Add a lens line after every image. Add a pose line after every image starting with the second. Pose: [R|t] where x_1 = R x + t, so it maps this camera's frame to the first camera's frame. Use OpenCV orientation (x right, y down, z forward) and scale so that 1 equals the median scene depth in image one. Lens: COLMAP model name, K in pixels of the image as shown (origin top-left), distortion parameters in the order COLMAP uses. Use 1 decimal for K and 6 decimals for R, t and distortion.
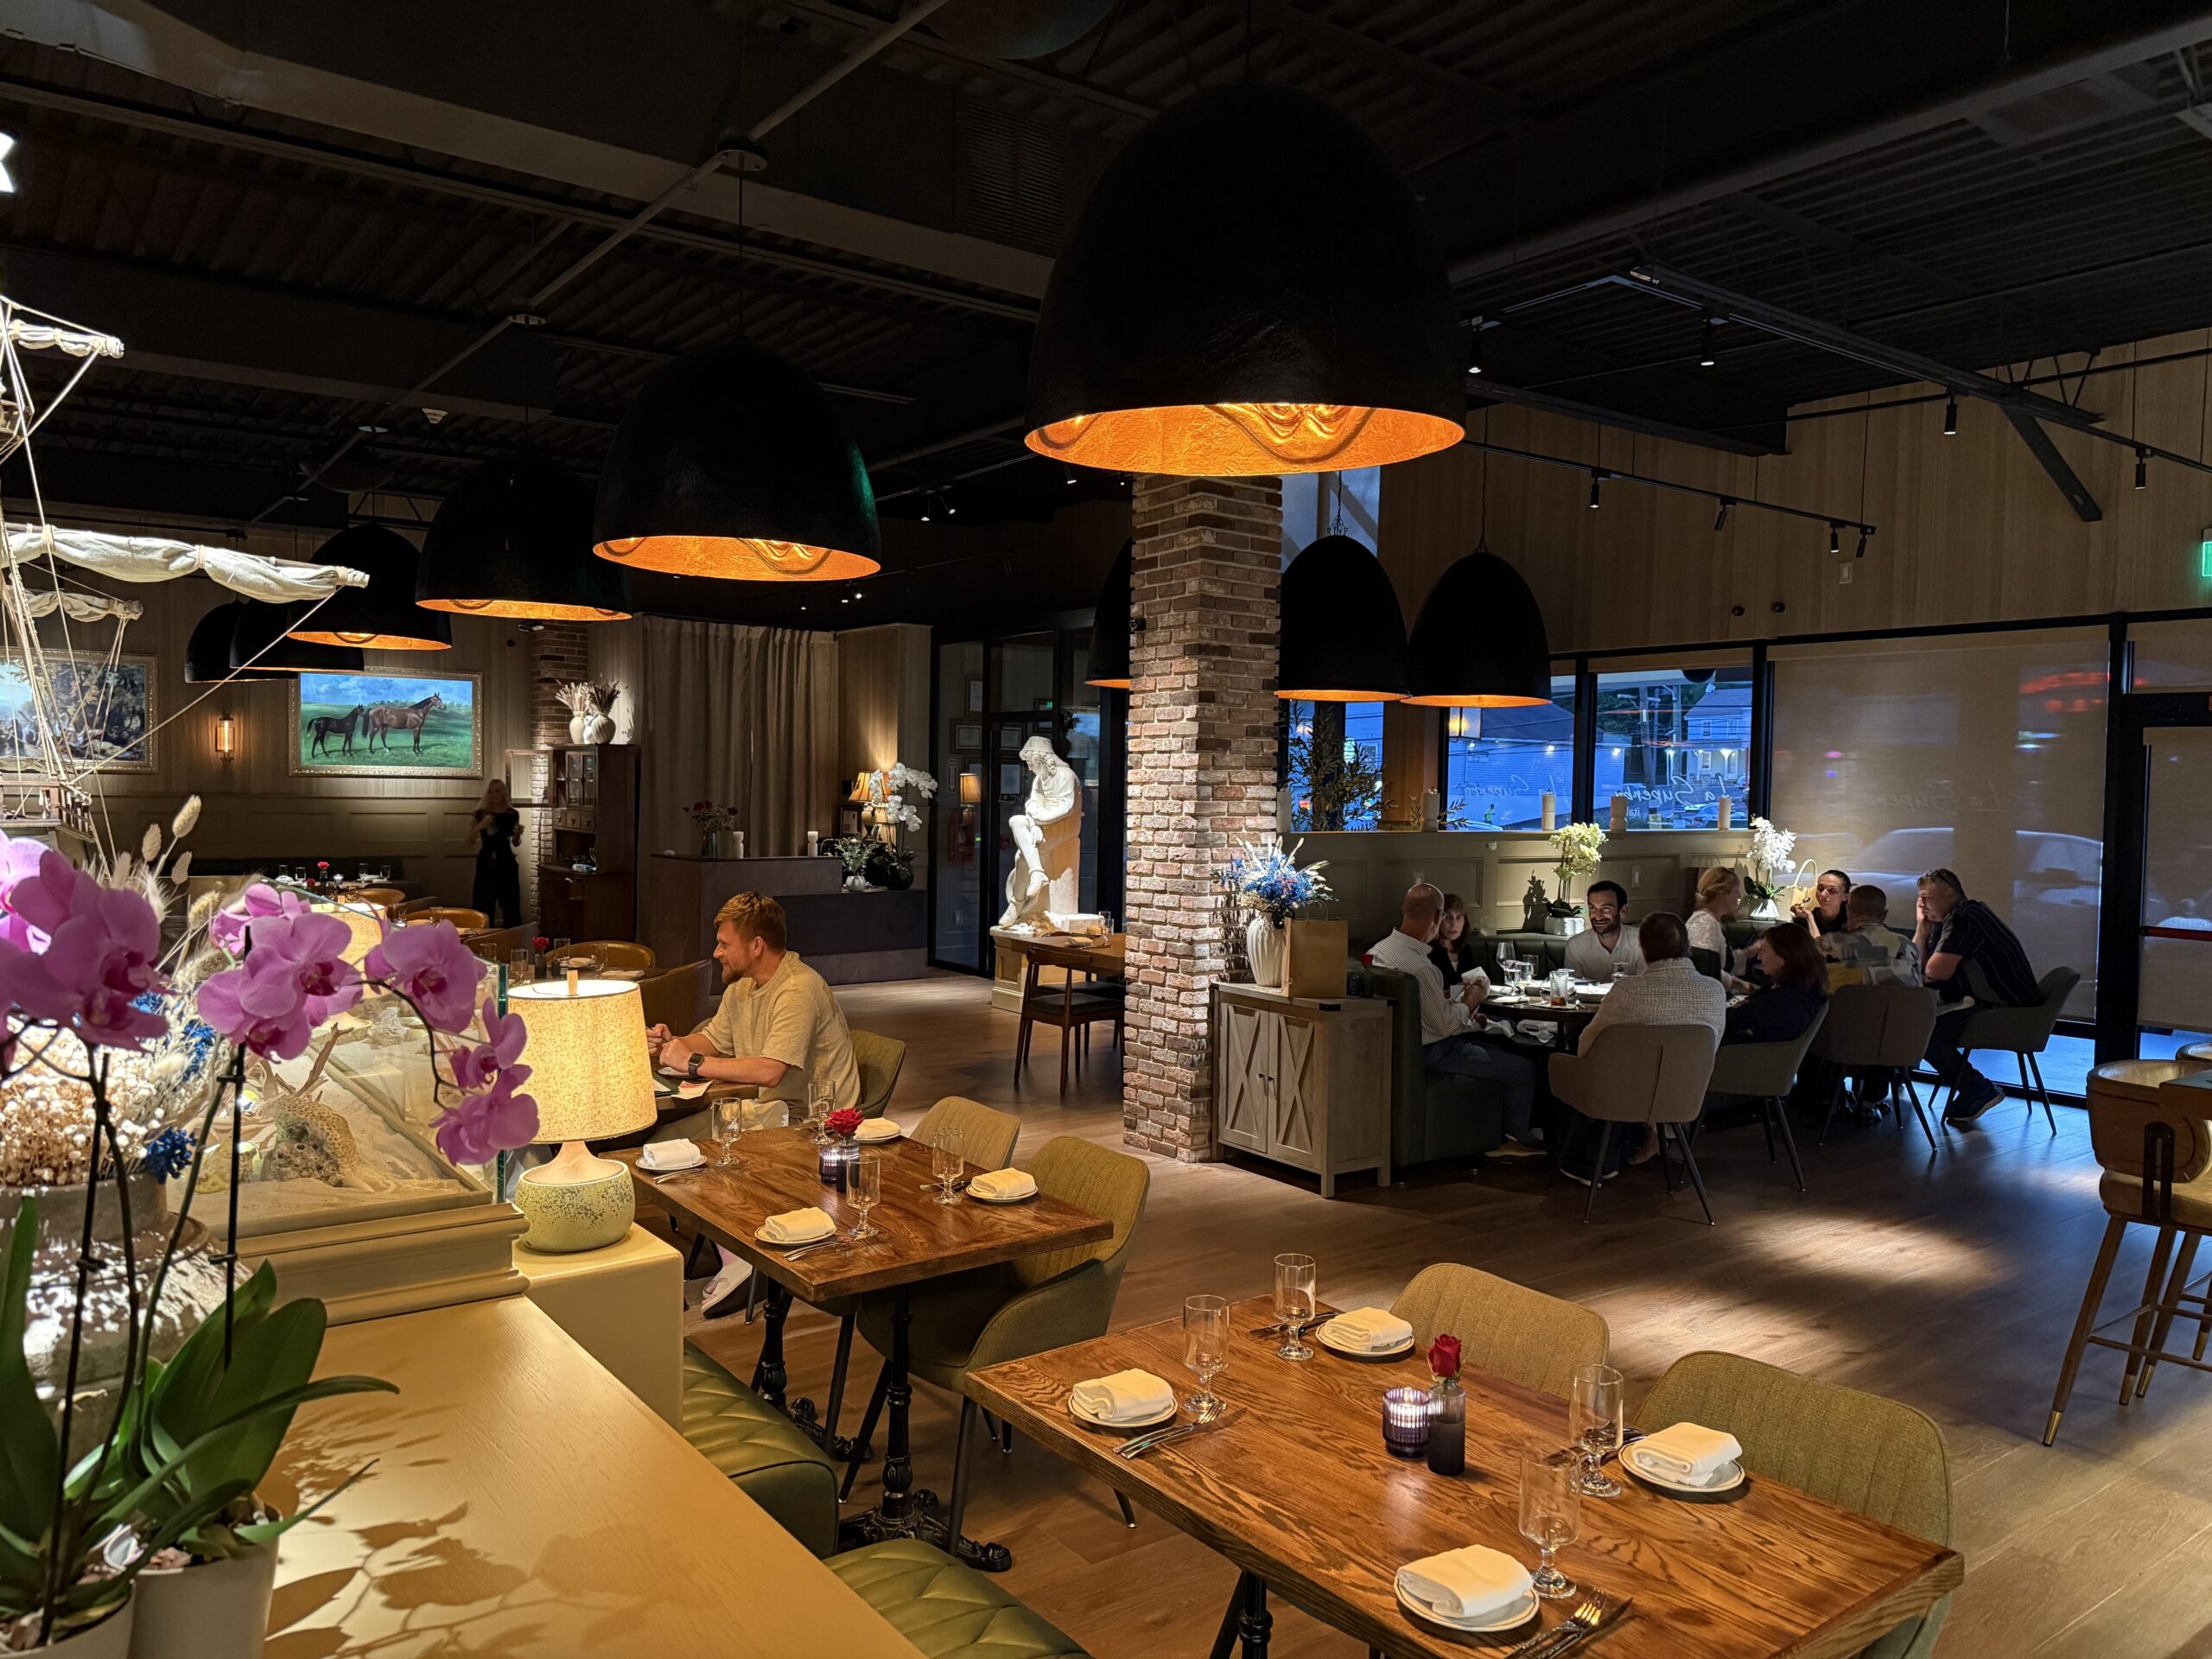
lens RADIAL K [[1574.4, 0, 1104.8], [0, 1574.4, 827.3], [0, 0, 1]] dist [0.012875, 0.002426]
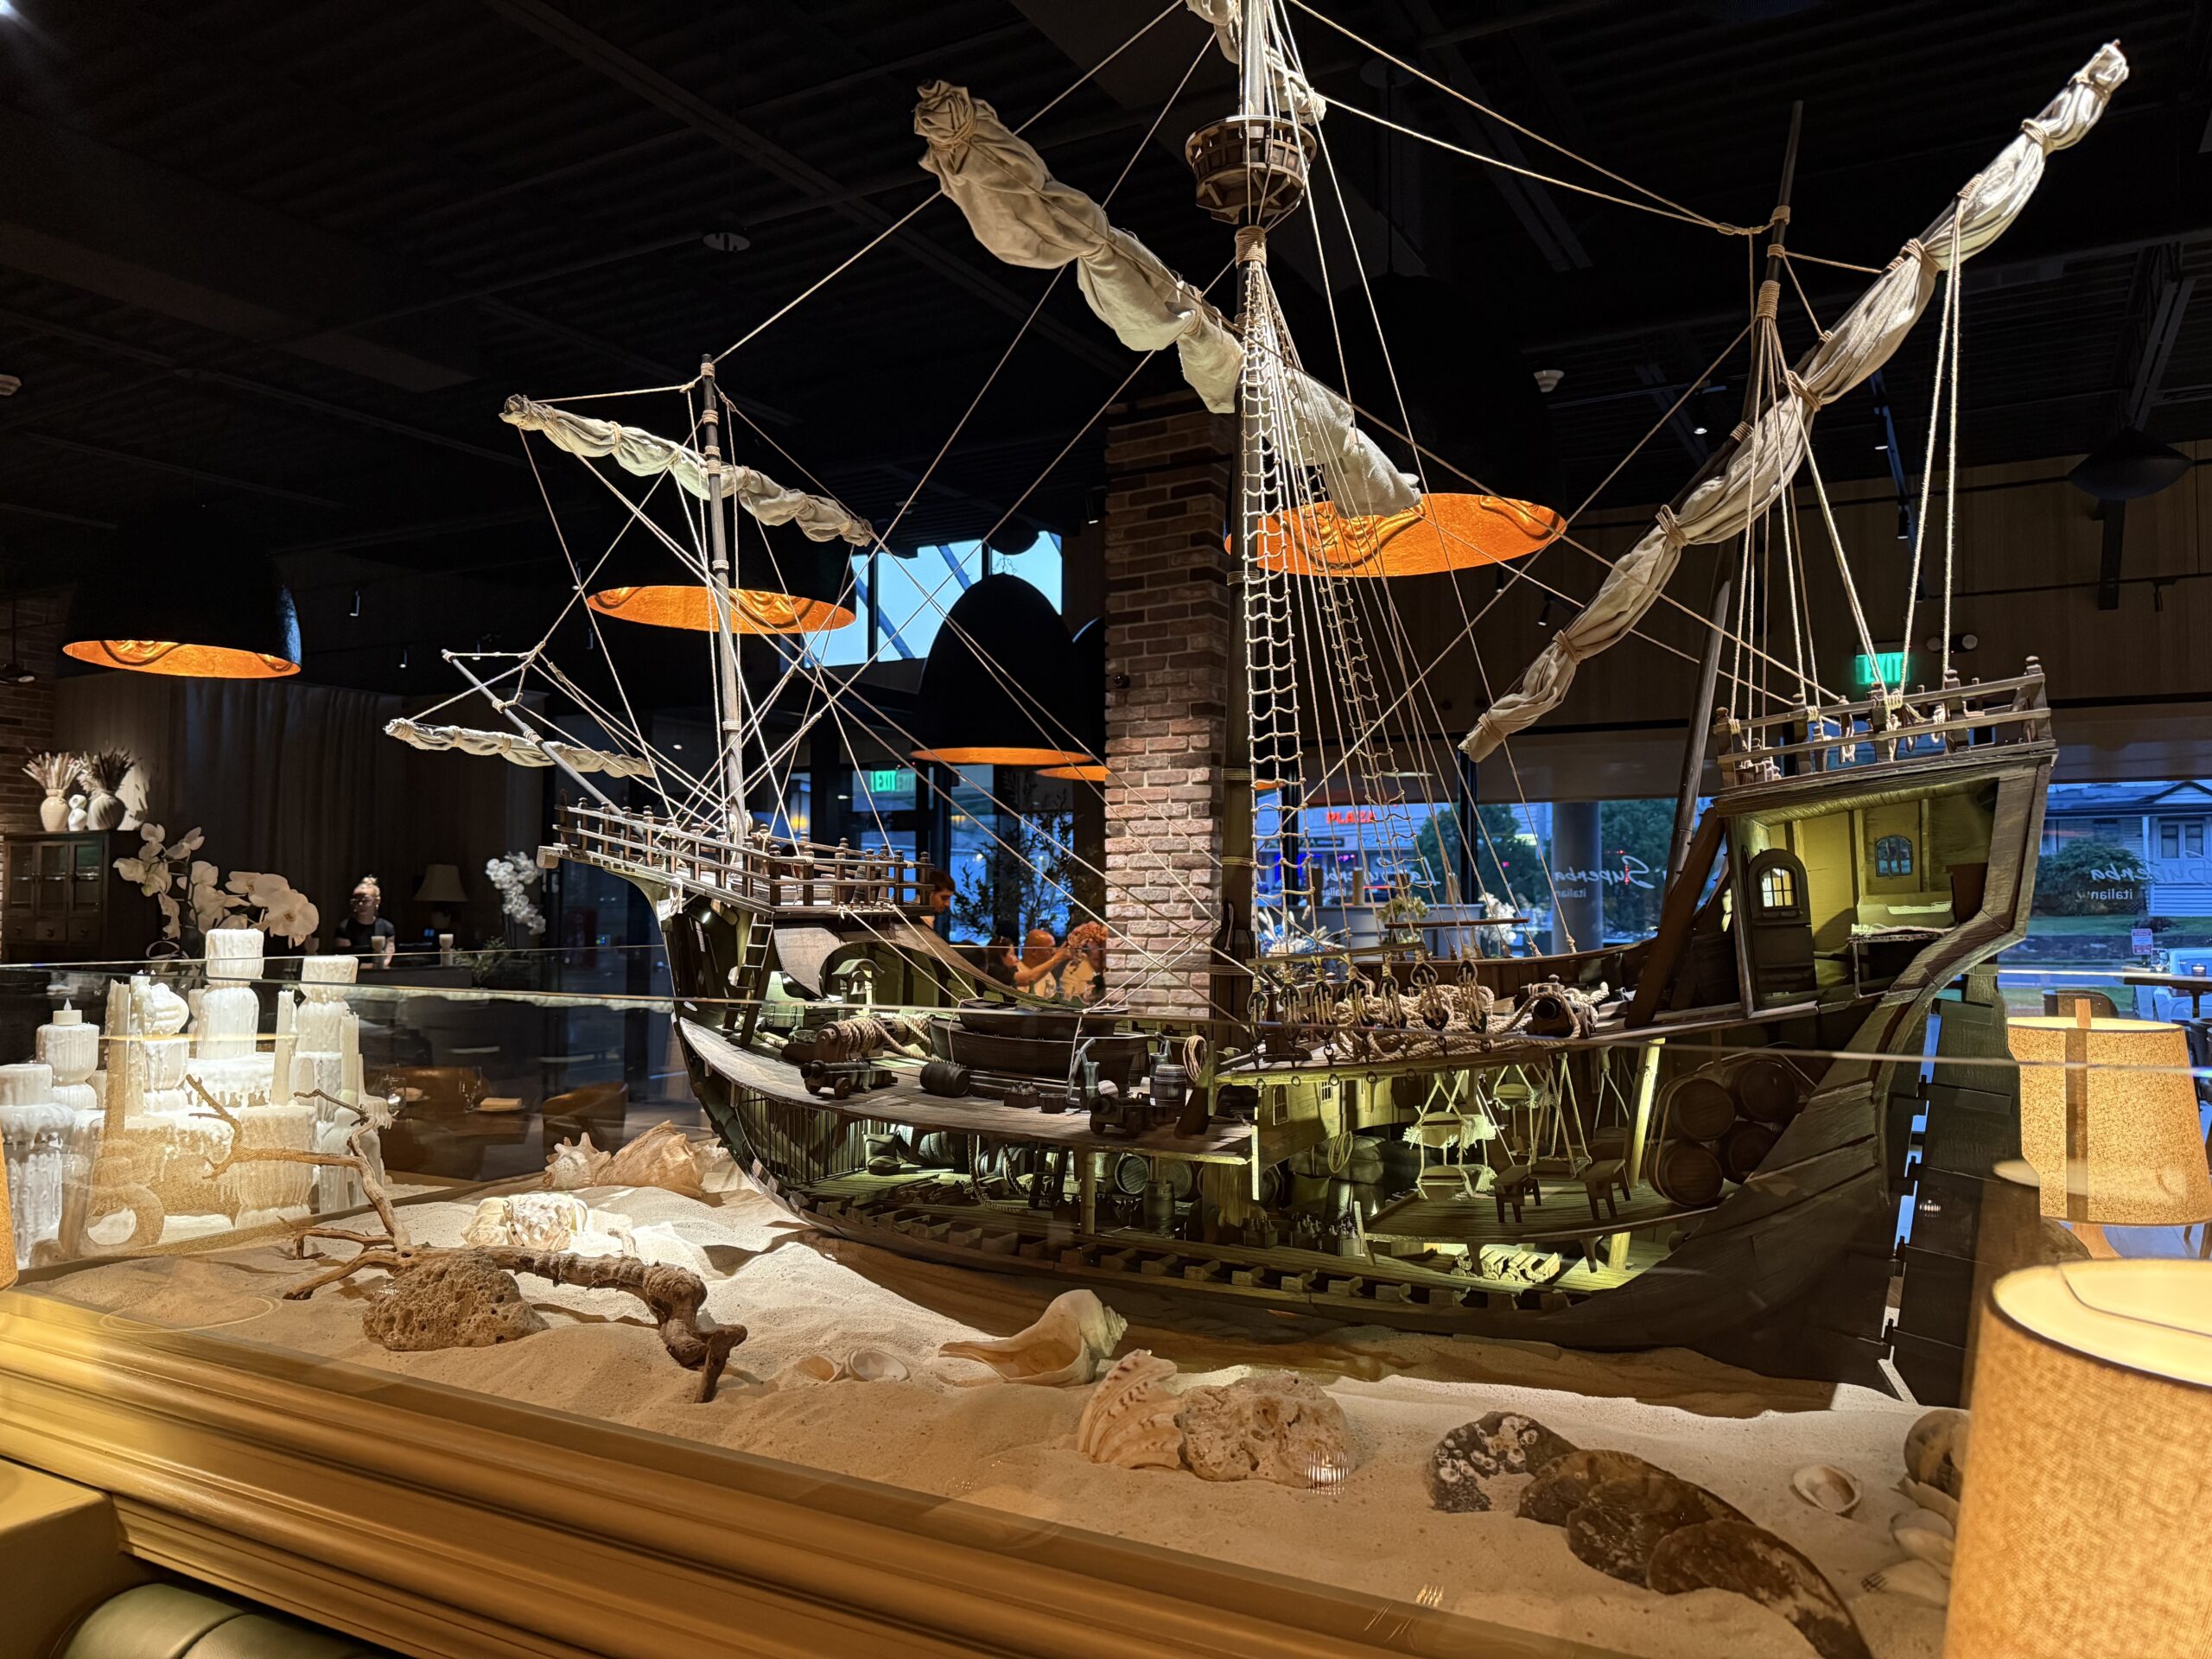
lens RADIAL K [[1574.4, 0, 1106.5], [0, 1574.4, 833.0], [0, 0, 1]] dist [0.012875, 0.002426]
pose [[0.912923, -0.008506, 0.408043, -0.364307], [0.031625, 0.998251, -0.049945, 0.006139], [-0.406904, 0.058500, 0.911596, 0.162647]]
